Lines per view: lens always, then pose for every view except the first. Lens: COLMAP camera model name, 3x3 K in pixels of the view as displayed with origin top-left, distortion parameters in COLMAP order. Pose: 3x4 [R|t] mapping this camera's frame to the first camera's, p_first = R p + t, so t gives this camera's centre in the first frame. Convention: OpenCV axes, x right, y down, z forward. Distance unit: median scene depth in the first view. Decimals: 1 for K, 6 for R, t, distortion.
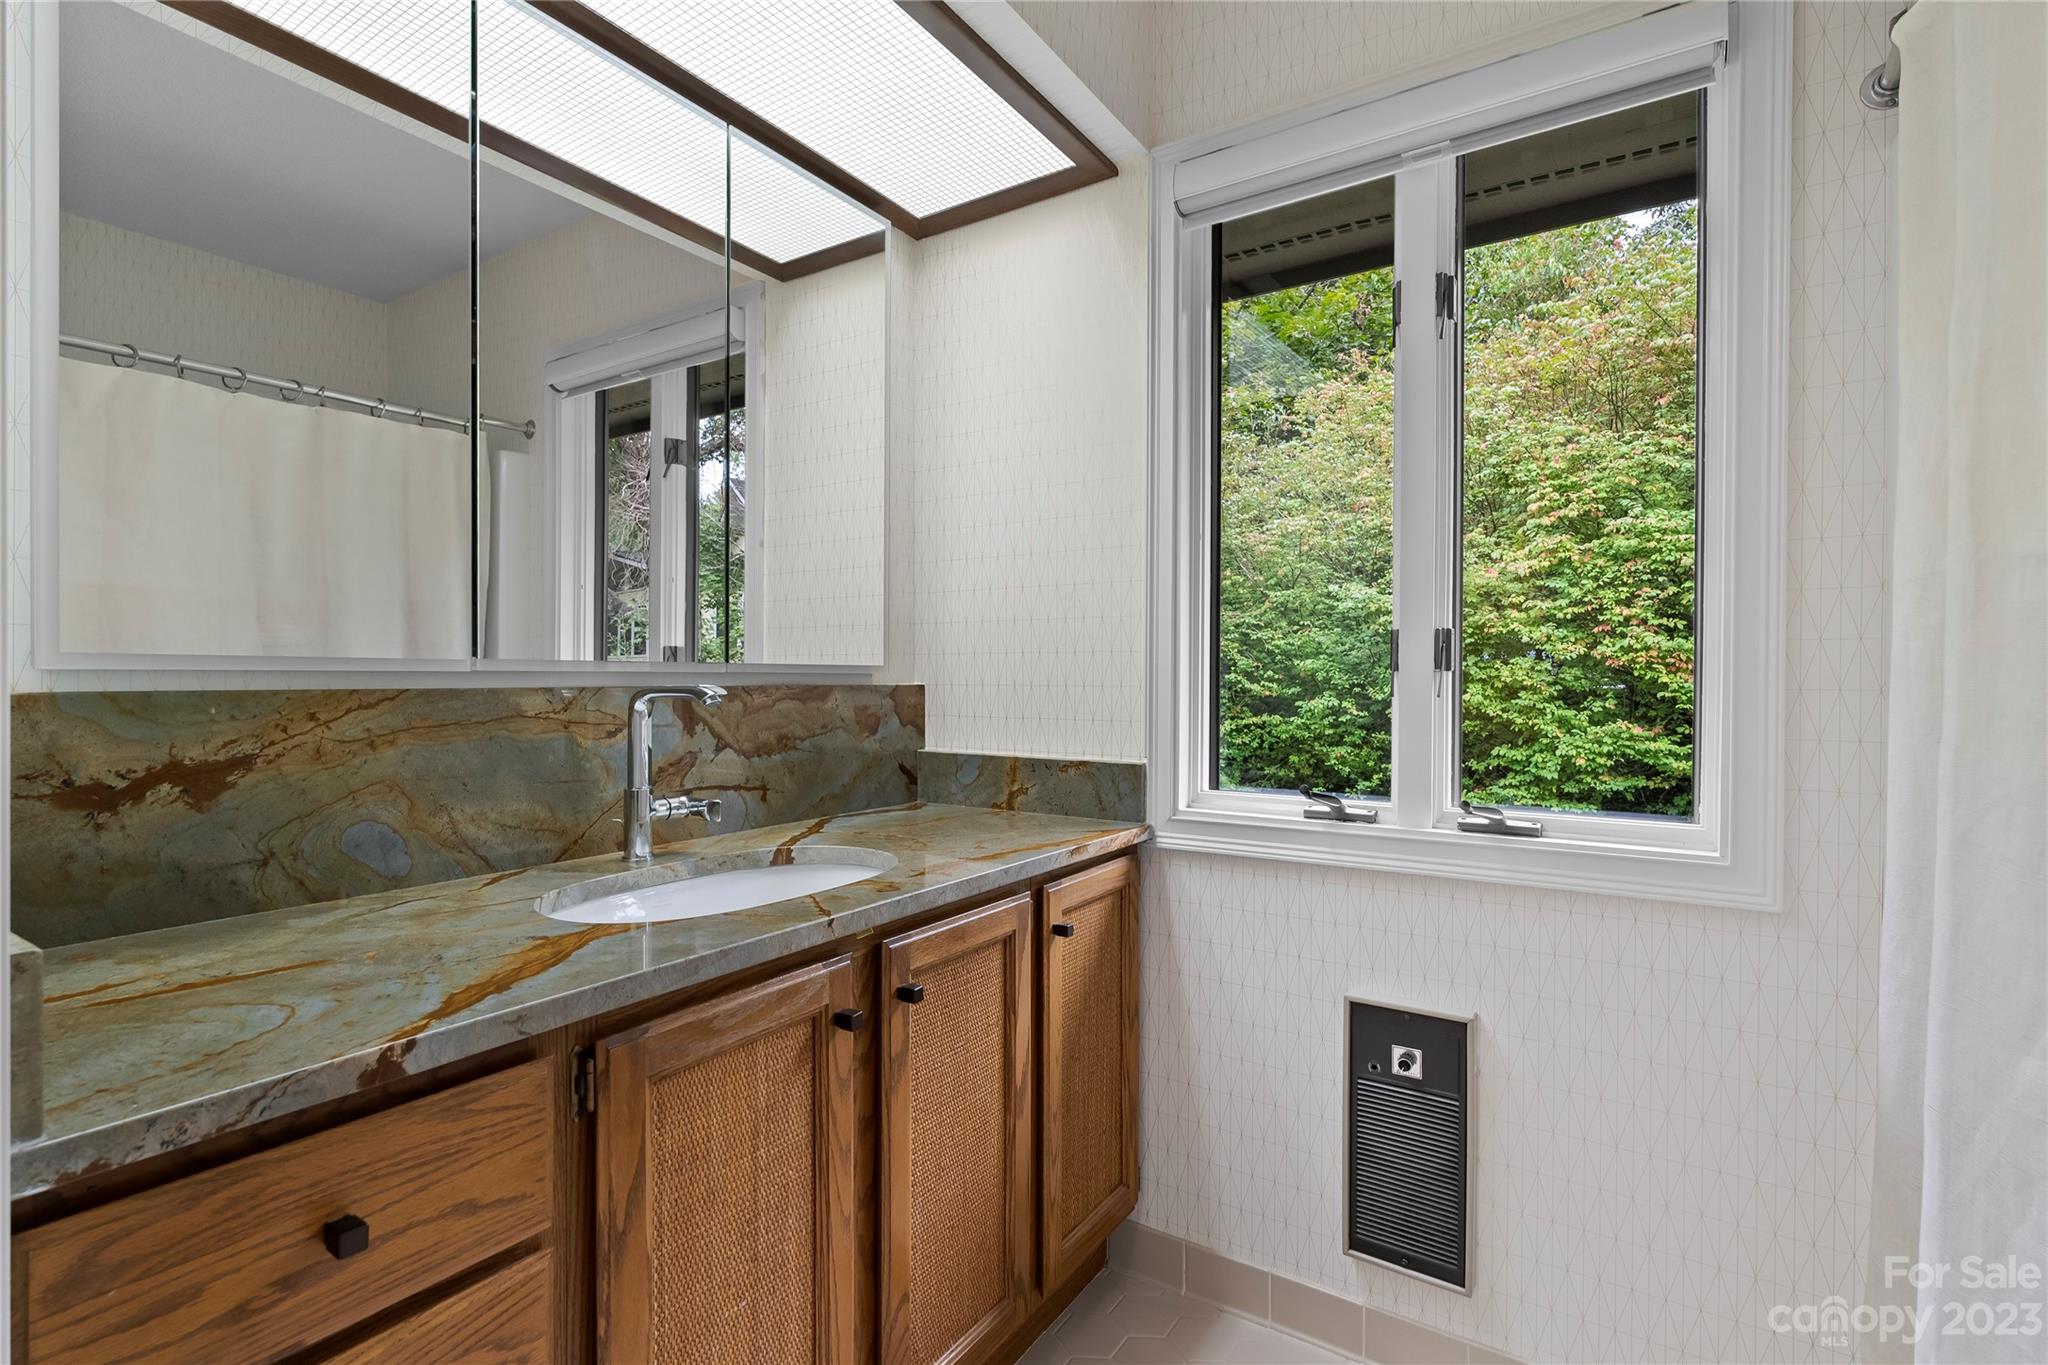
lens RADIAL K [[952.2, 0, 1024.0], [0, 952.2, 682.5], [0, 0, 1]] dist [-0.003410, 0.000169]
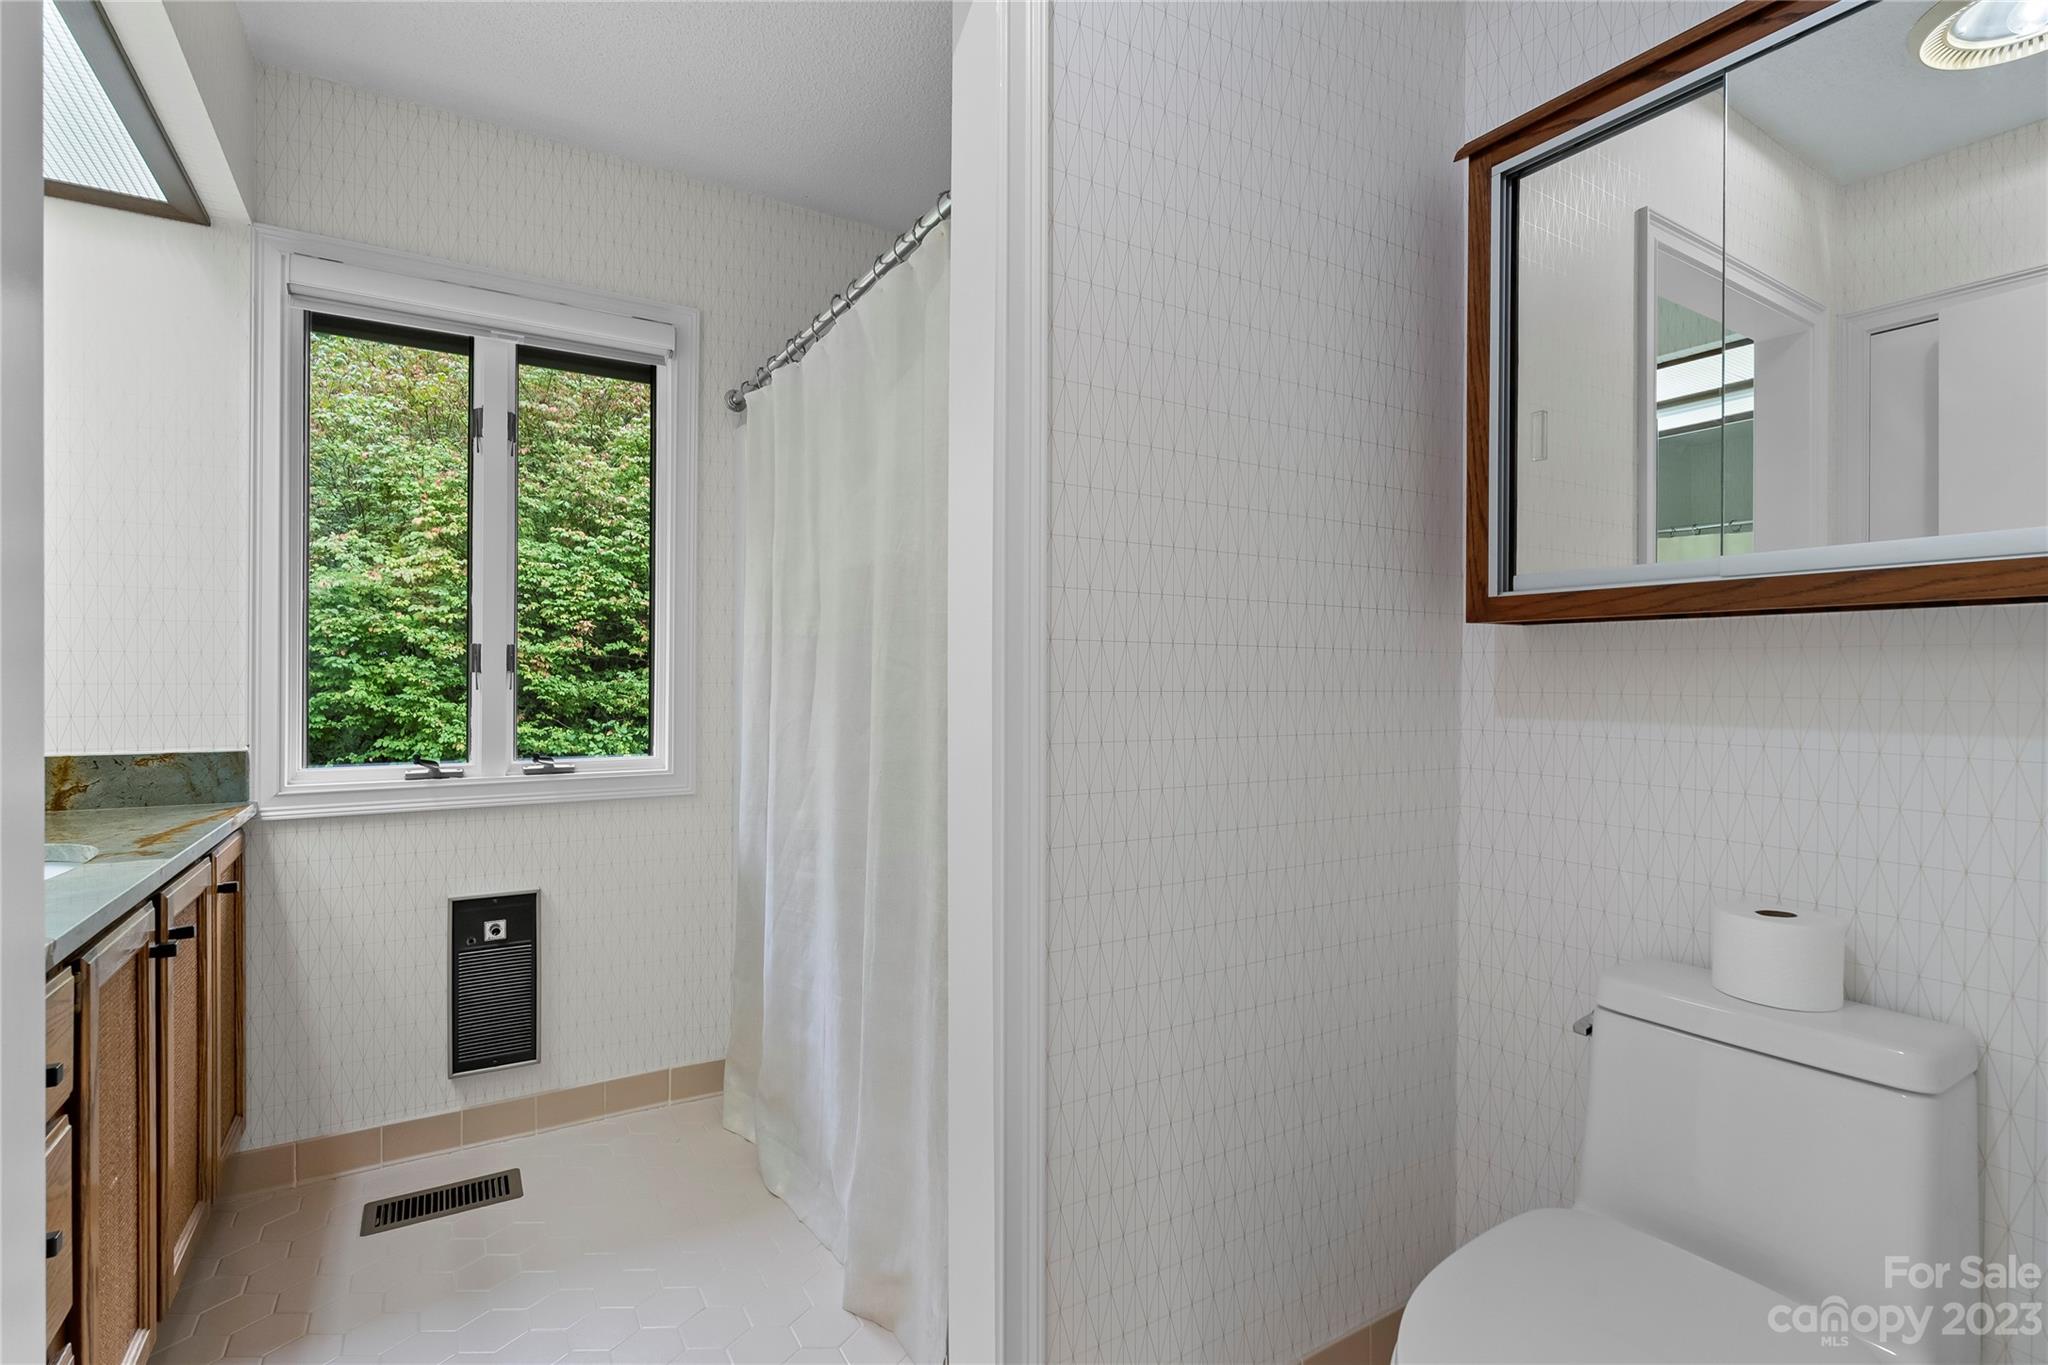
lens RADIAL K [[952.2, 0, 1024.0], [0, 952.2, 682.5], [0, 0, 1]] dist [-0.003410, 0.000169]
pose [[0.424158, -0.005223, 0.905573, -0.181111], [0.001120, 0.999986, 0.005242, -0.000838], [-0.905588, -0.001209, 0.424158, -0.120511]]
